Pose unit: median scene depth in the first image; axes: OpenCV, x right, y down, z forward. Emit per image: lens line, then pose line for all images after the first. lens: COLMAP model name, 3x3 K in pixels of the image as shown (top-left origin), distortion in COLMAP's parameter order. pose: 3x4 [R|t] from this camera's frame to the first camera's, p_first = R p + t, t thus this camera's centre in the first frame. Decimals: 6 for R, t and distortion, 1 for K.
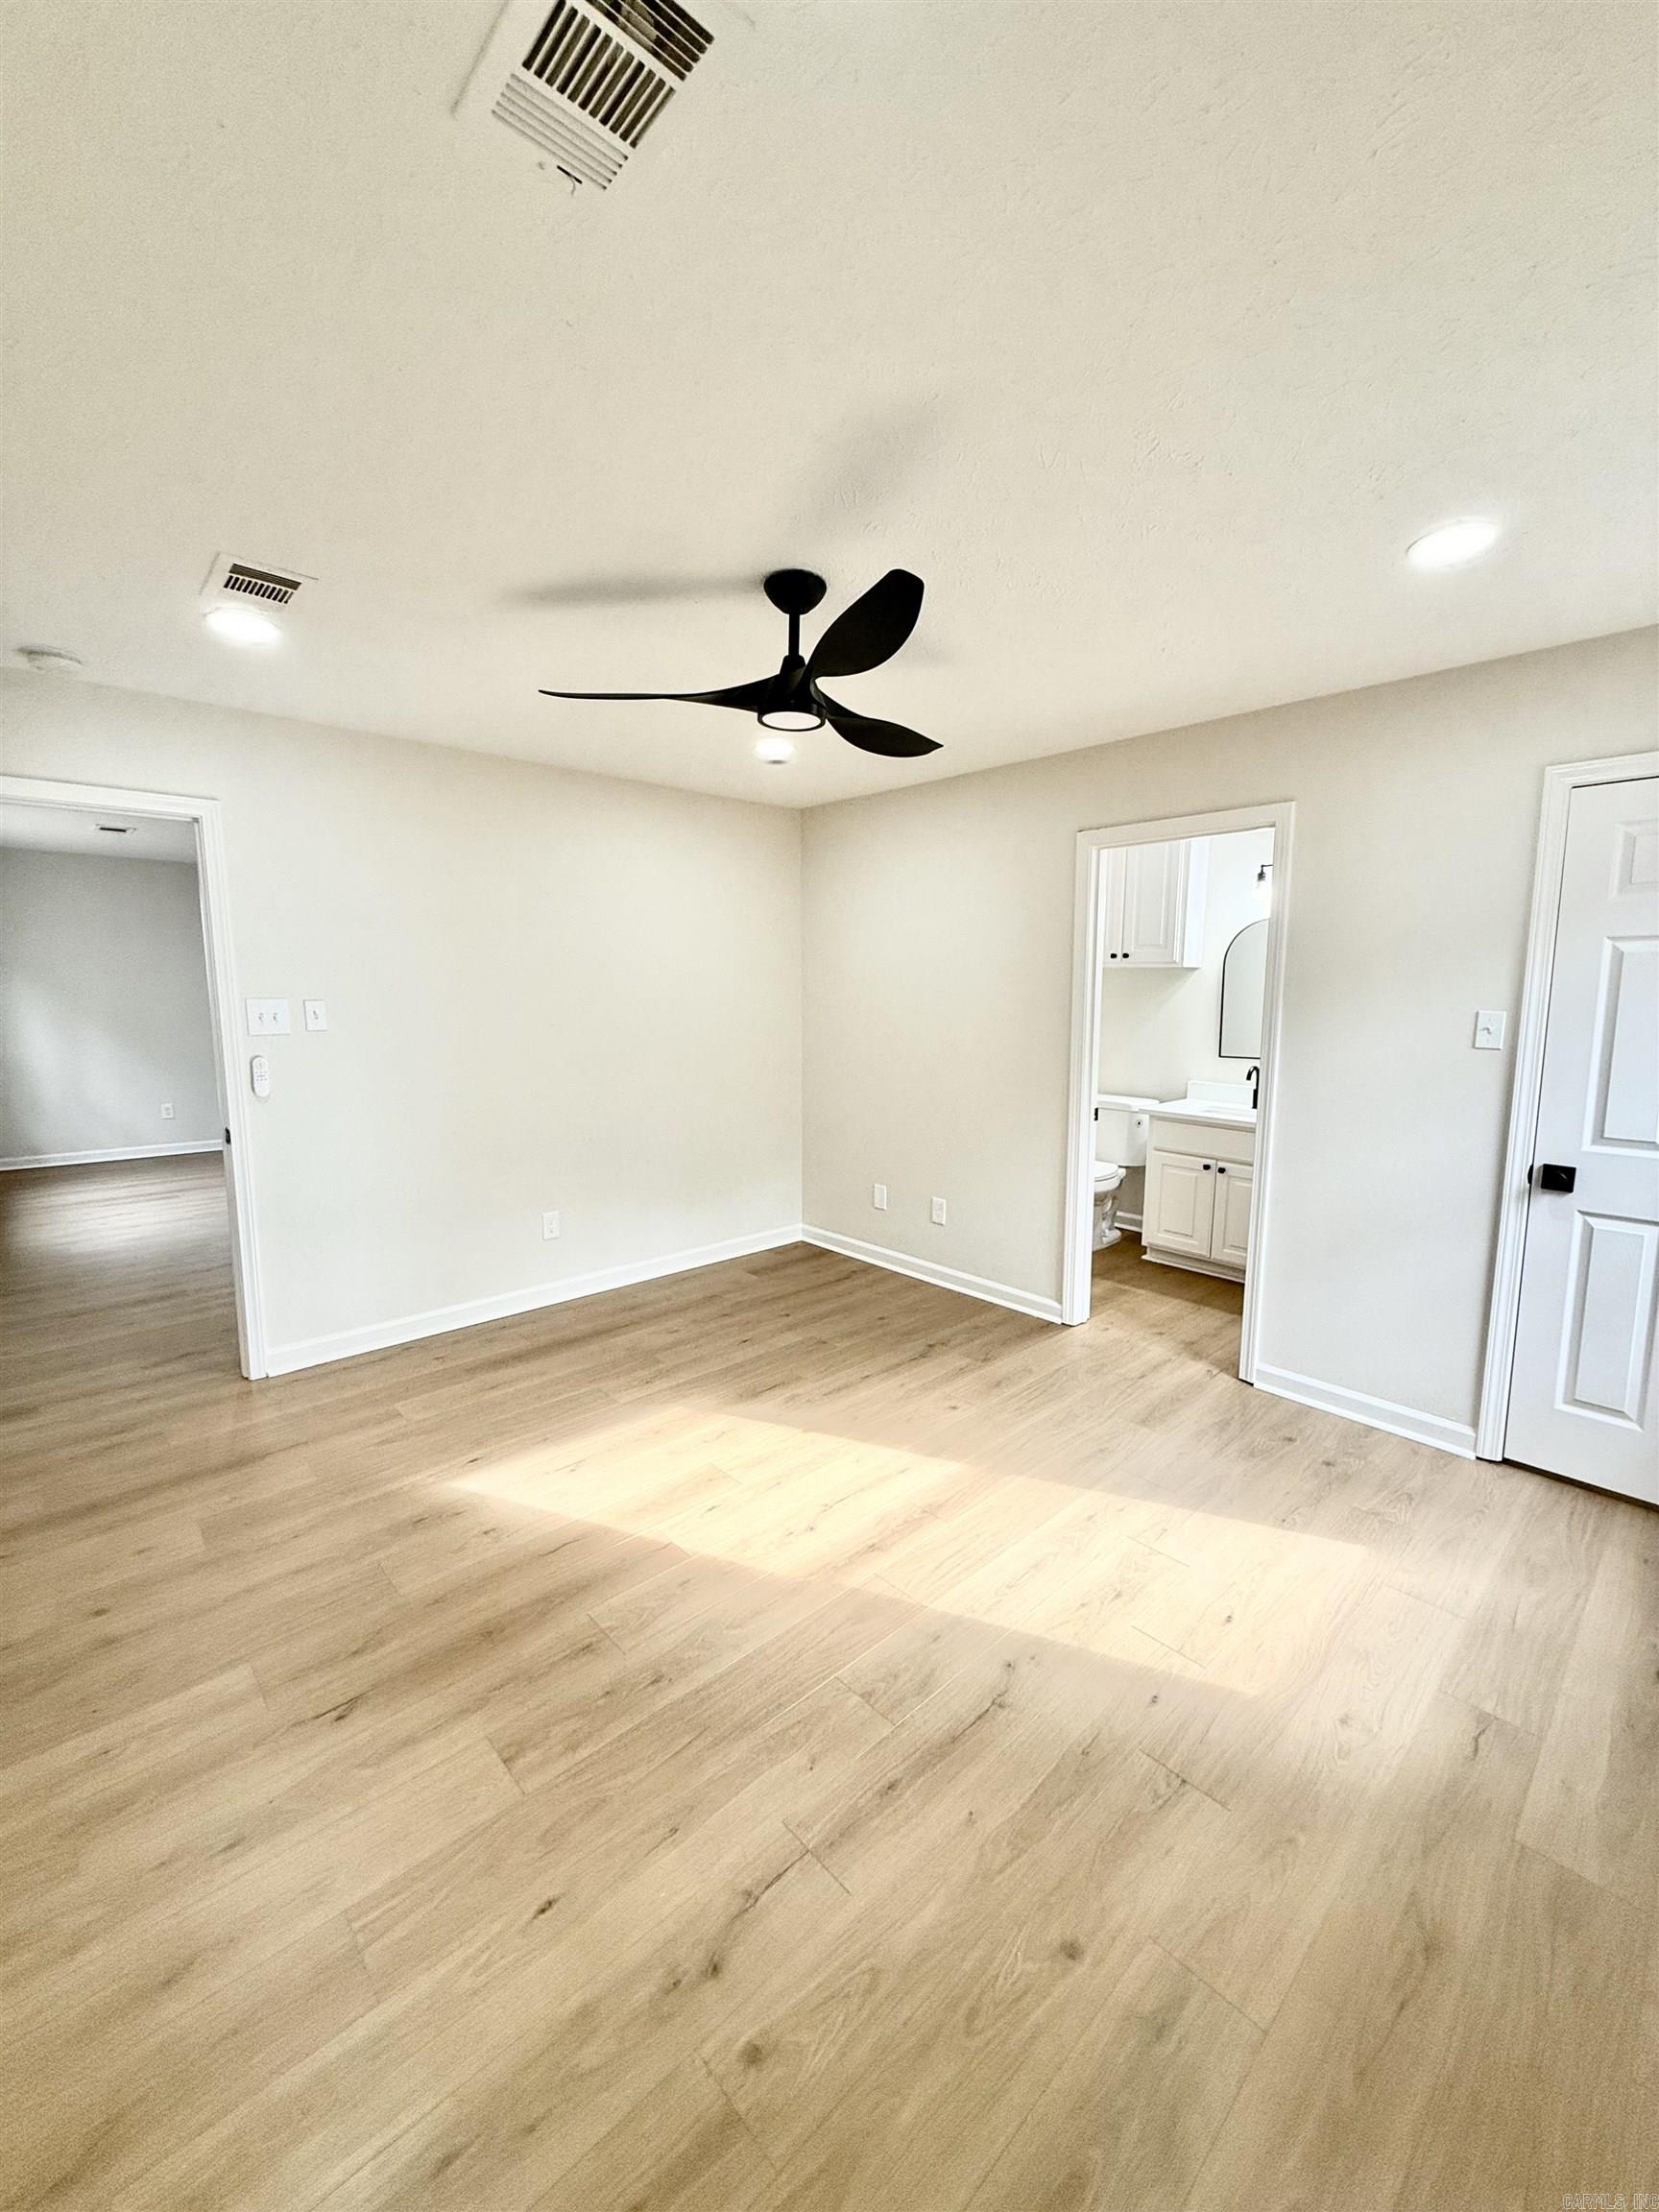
lens RADIAL K [[879.5, 0, 836.1], [0, 879.5, 1102.1], [0, 0, 1]] dist [-0.001156, 0.000733]
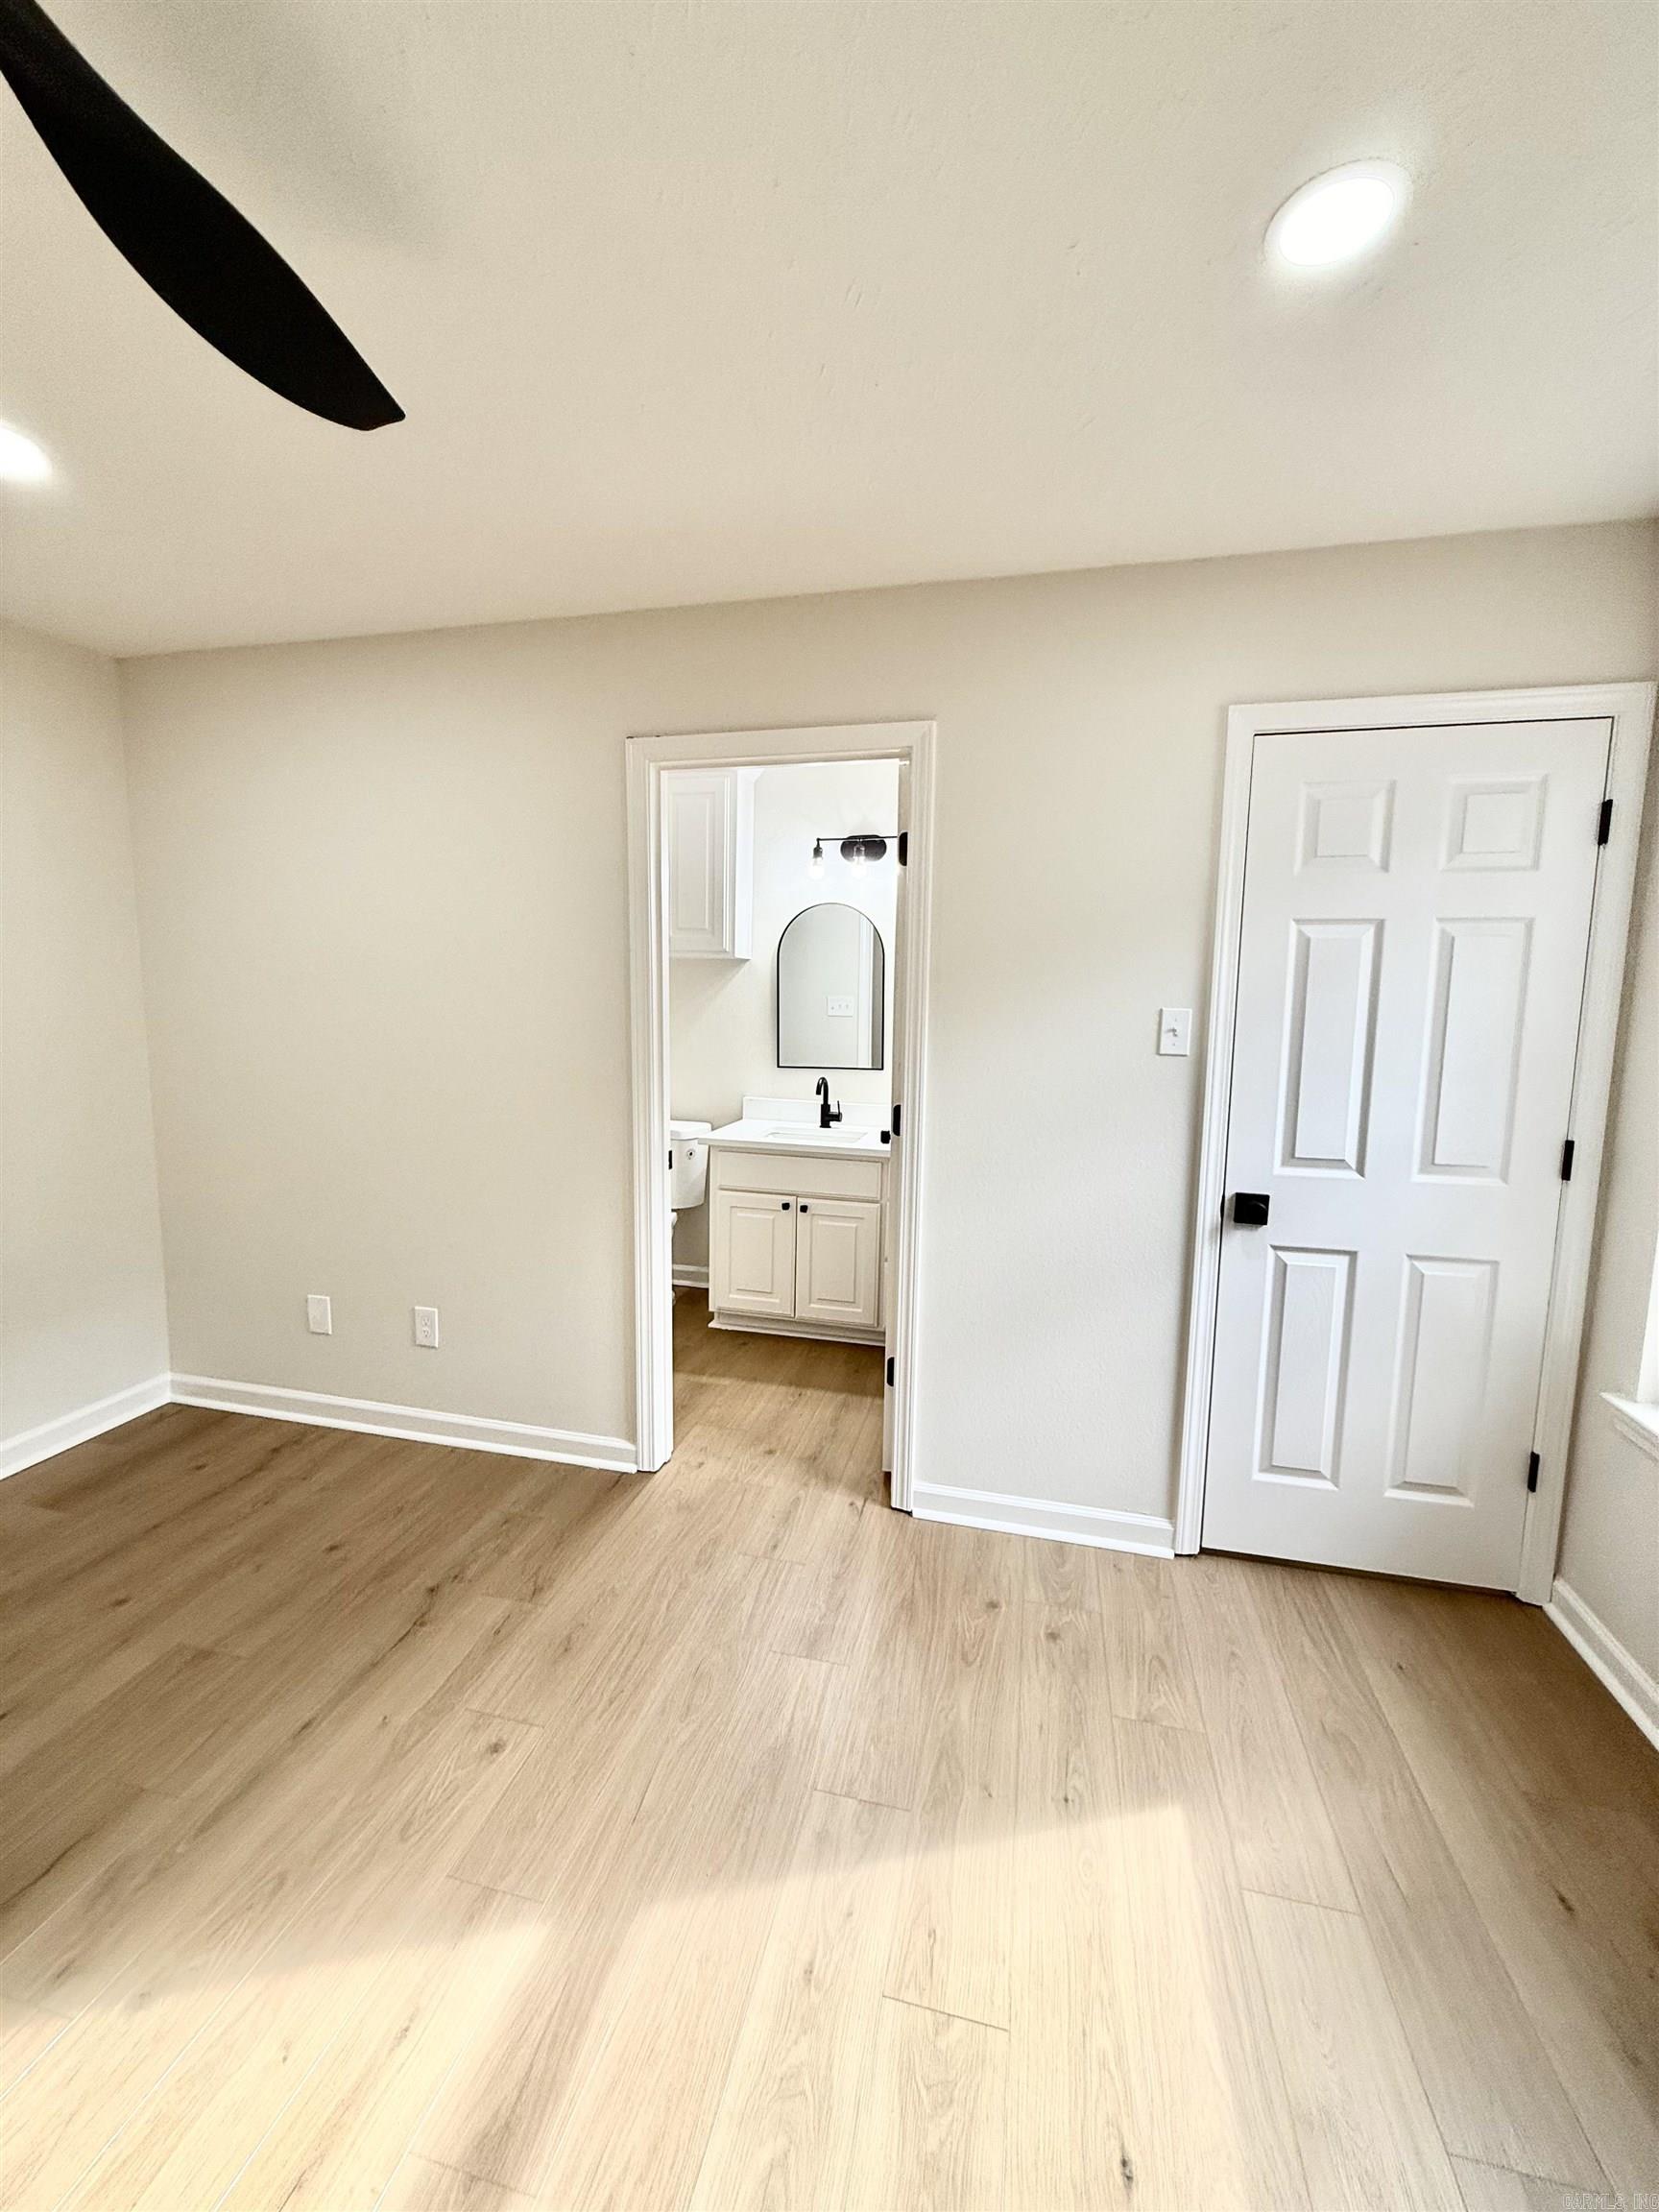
lens RADIAL K [[879.5, 0, 832.8], [0, 879.5, 1100.2], [0, 0, 1]] dist [-0.001156, 0.000733]
pose [[0.836239, -0.054595, 0.545640, 0.038637], [0.059037, 0.998212, 0.009399, -0.043291], [-0.545177, 0.024354, 0.837967, 0.471799]]
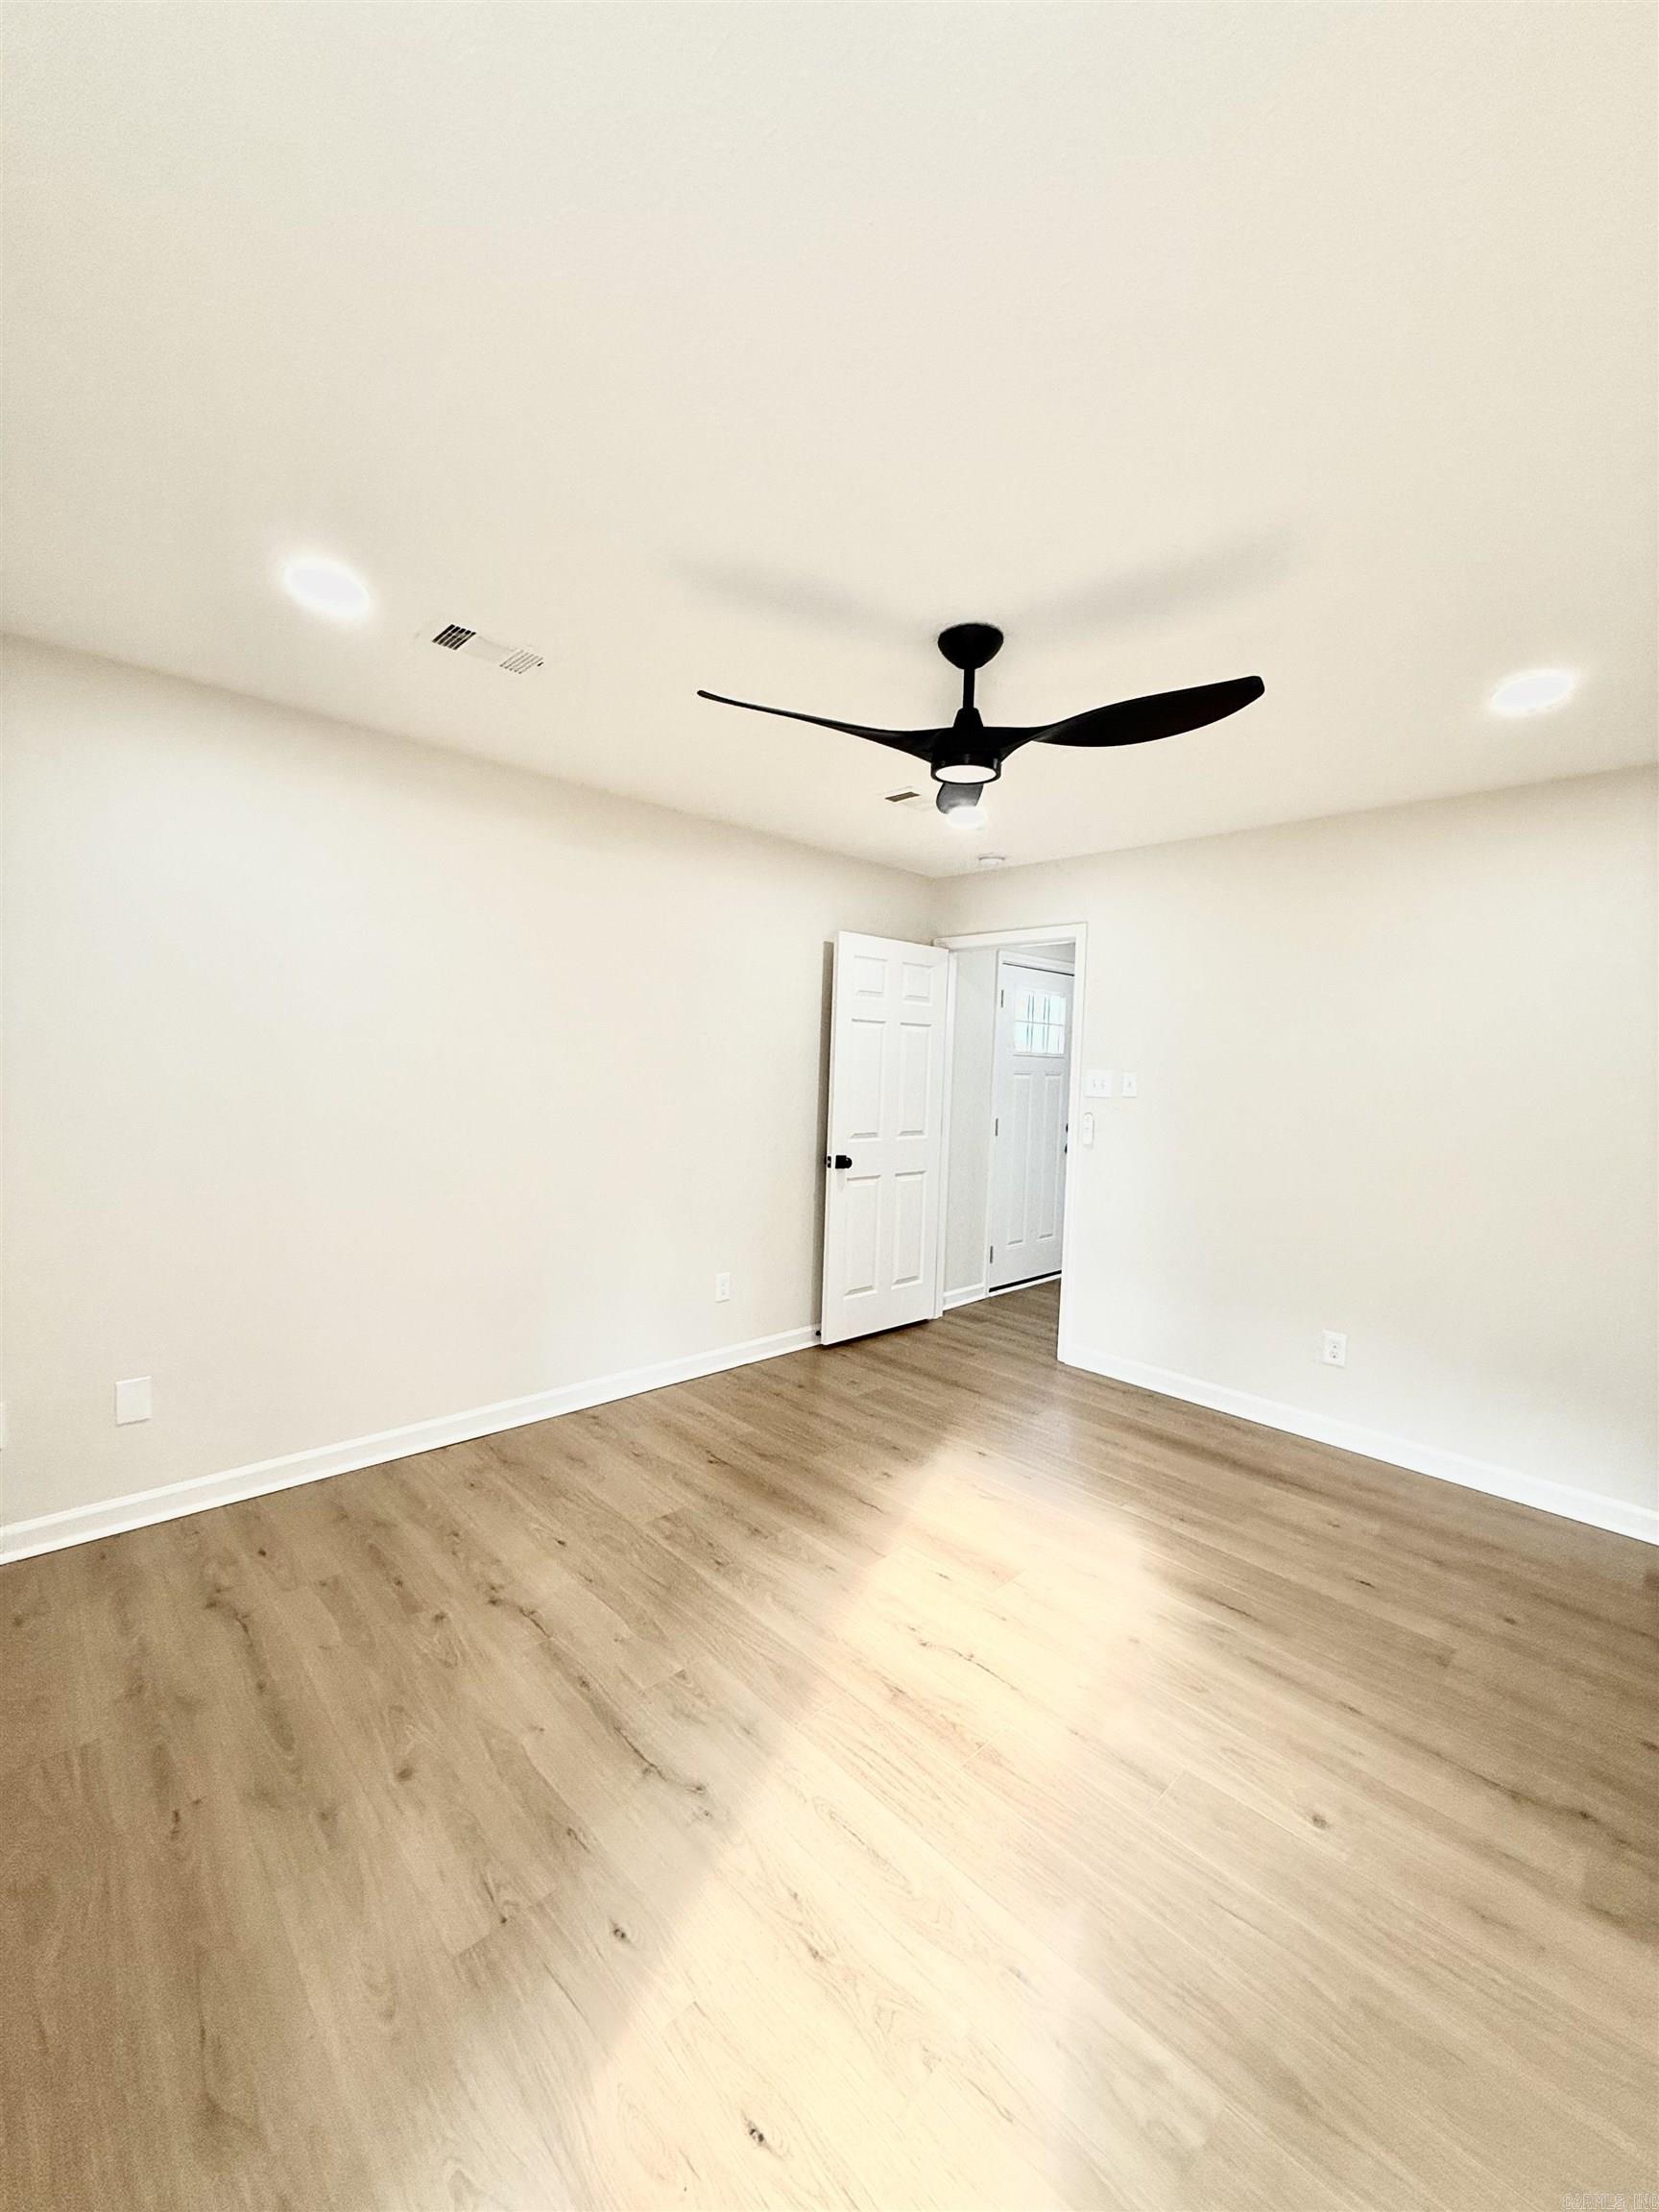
lens RADIAL K [[879.5, 0, 830.1], [0, 879.5, 1120.1], [0, 0, 1]] dist [-0.001156, 0.000733]
pose [[0.014416, 0.066441, -0.997686, 0.708428], [-0.164609, 0.984334, 0.063173, -0.070476], [0.986254, 0.163317, 0.025127, 0.678358]]
